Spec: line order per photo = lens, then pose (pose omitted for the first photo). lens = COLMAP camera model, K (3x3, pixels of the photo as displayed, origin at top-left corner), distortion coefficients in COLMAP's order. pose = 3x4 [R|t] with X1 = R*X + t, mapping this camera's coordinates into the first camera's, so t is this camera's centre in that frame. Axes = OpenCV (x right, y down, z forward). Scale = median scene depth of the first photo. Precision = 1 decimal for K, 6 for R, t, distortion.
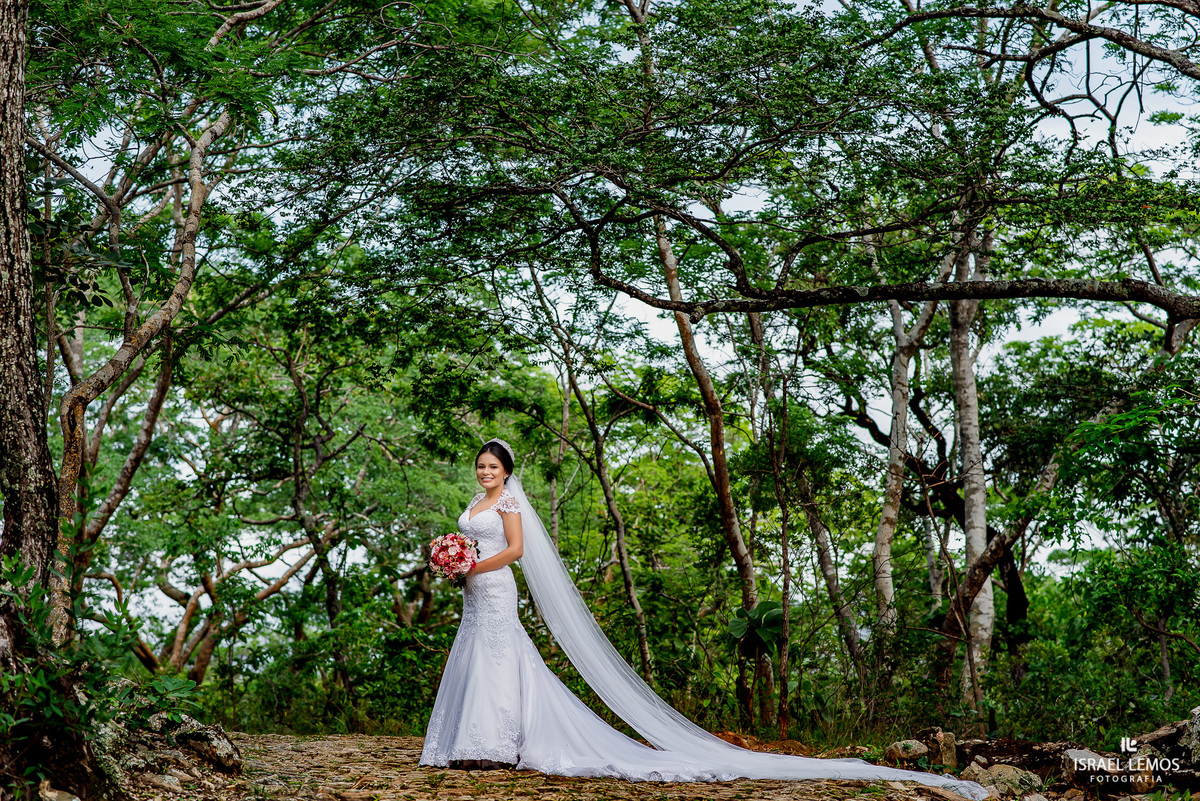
lens RADIAL K [[2894.7, 0, 600.4], [0, 2894.7, 401.2], [0, 0, 1]] dist [-0.053950, 0.000000]
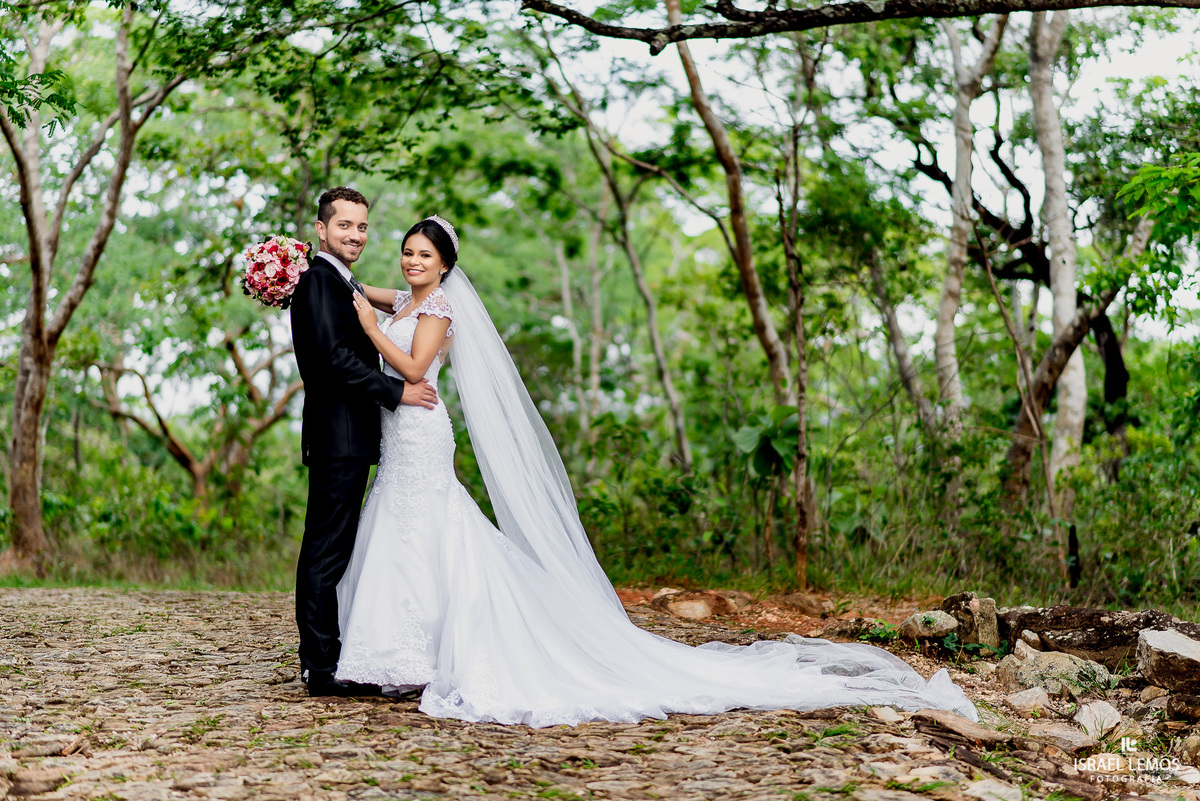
lens RADIAL K [[2894.7, 0, 600.2], [0, 2894.7, 399.0], [0, 0, 1]] dist [-0.053950, 0.000000]
pose [[0.998605, -0.030829, -0.042859, 0.027434], [0.034219, 0.996146, 0.080757, 0.000617], [0.040204, -0.082111, 0.995812, 0.132440]]
